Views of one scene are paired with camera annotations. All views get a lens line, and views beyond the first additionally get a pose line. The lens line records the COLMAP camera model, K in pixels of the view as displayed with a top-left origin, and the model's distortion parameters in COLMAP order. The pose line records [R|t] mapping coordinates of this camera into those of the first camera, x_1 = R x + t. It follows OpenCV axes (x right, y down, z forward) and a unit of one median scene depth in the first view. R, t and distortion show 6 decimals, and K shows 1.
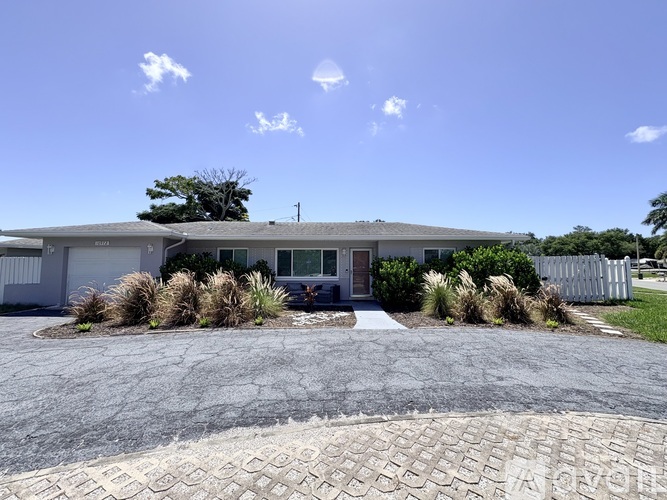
lens RADIAL K [[265.4, 0, 333.5], [0, 265.4, 250.0], [0, 0, 1]] dist [-0.000126, 0.000100]
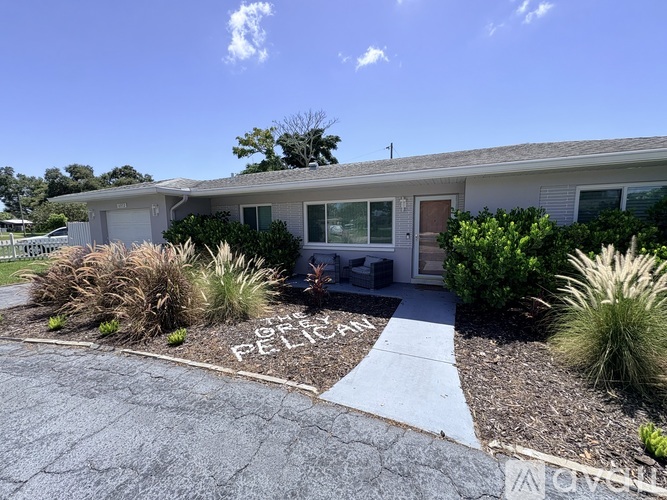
lens RADIAL K [[265.4, 0, 333.5], [0, 265.4, 250.0], [0, 0, 1]] dist [-0.000126, 0.000100]
pose [[0.910566, 0.028189, -0.412402, 0.146947], [0.044293, 0.985274, 0.165144, 0.004977], [0.410984, -0.168641, 0.895909, 0.399019]]
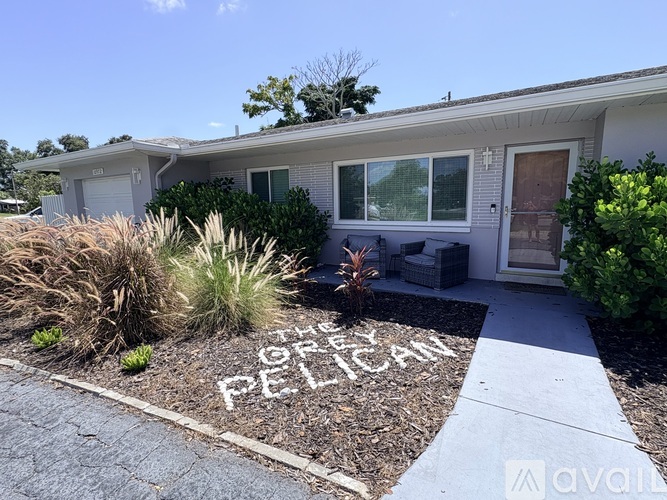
lens RADIAL K [[325.5, 0, 333.5], [0, 325.5, 250.0], [0, 0, 1]] dist [-0.000807, -0.000193]
pose [[0.864342, 0.056068, -0.499768, 0.091089], [0.052621, 0.978228, 0.200751, 0.031586], [0.500143, -0.199816, 0.842574, 0.477591]]
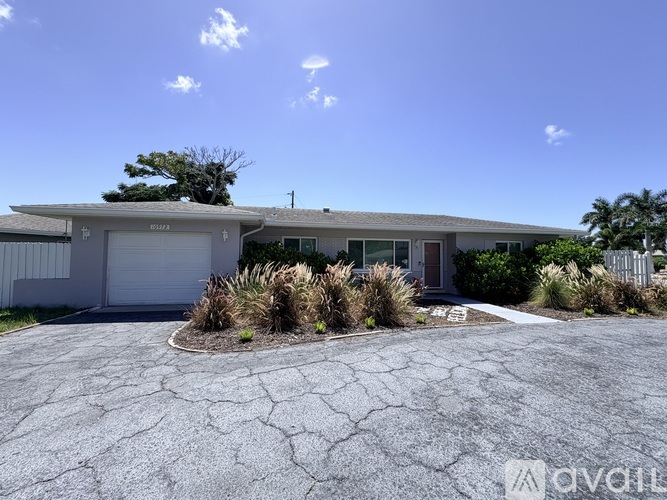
lens RADIAL K [[265.4, 0, 333.5], [0, 265.4, 250.0], [0, 0, 1]] dist [-0.000126, 0.000100]
pose [[0.982916, 0.013109, 0.183590, -0.443966], [-0.018209, 0.999493, 0.026120, 0.011523], [-0.183154, -0.029017, 0.982656, 0.112121]]
